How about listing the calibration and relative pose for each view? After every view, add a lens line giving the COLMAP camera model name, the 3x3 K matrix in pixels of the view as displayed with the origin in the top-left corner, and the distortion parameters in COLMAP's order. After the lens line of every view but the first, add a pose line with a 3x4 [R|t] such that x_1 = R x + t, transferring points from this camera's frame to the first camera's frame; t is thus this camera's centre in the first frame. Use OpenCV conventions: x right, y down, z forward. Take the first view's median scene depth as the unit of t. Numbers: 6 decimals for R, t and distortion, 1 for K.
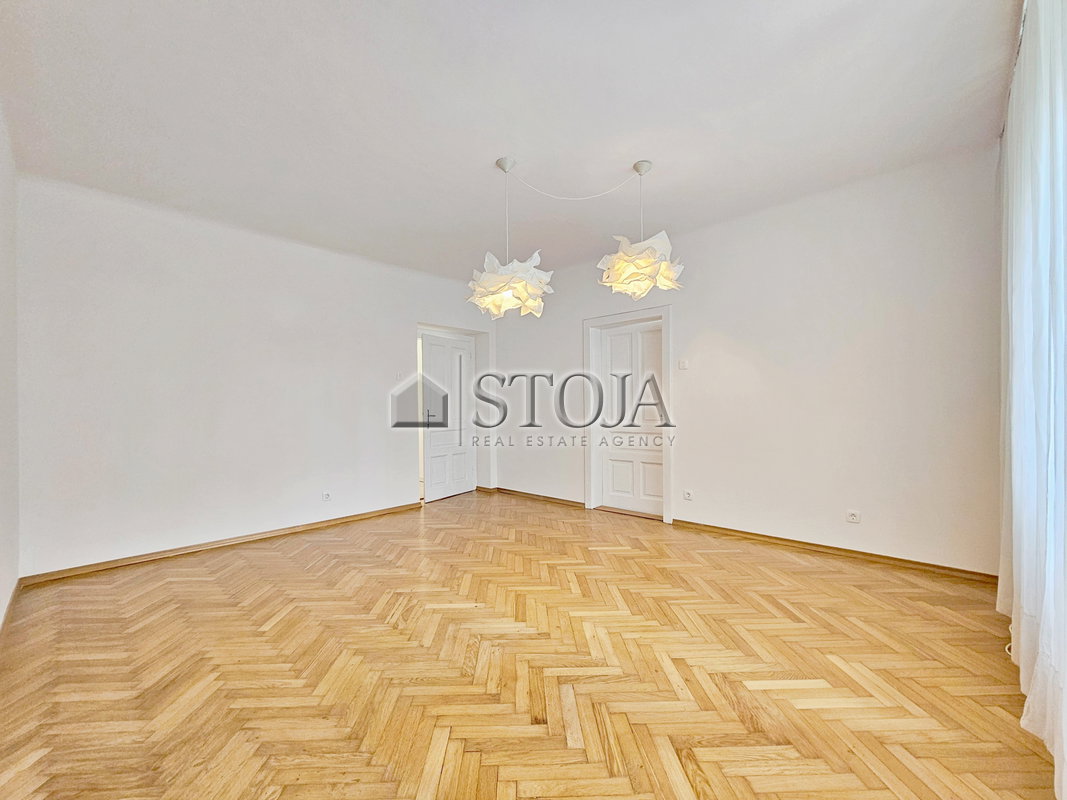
lens RADIAL K [[434.5, 0, 540.7], [0, 434.5, 409.2], [0, 0, 1]] dist [-0.004683, -0.000082]
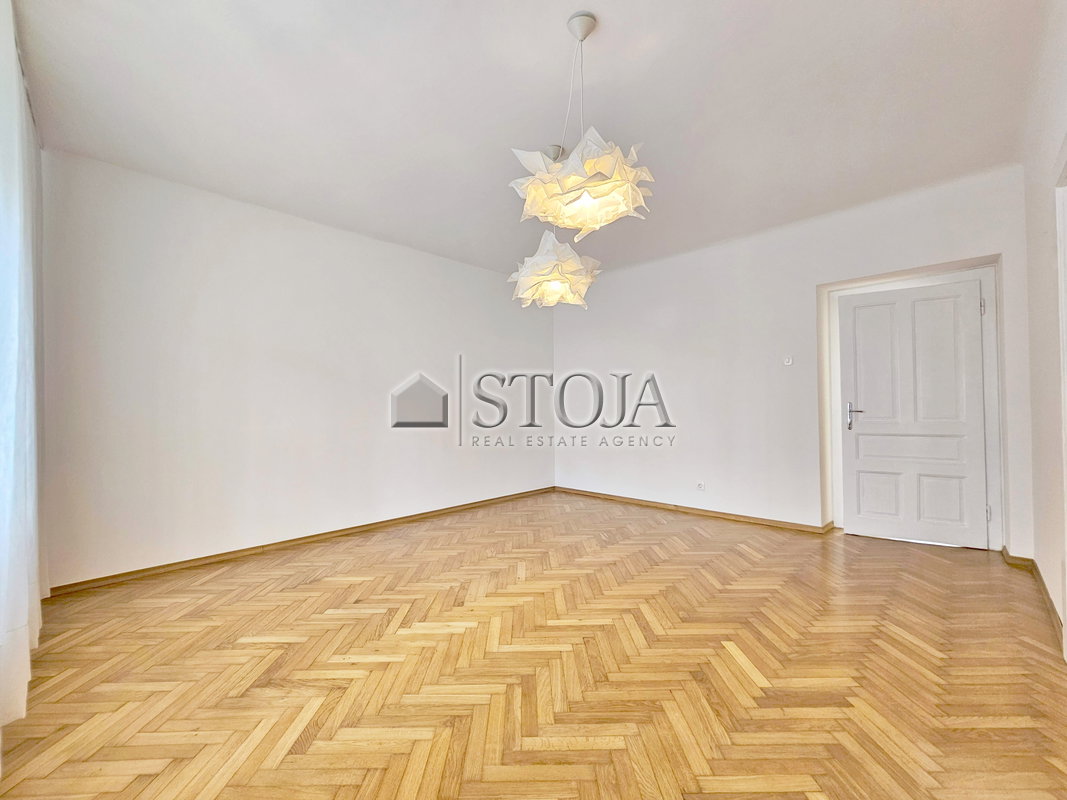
lens RADIAL K [[434.5, 0, 540.3], [0, 434.5, 400.0], [0, 0, 1]] dist [-0.004683, -0.000082]
pose [[-0.004244, -0.006230, -0.999972, 1.012056], [0.005486, 0.999965, -0.006253, -0.018698], [0.999976, -0.005513, -0.004210, 1.049365]]
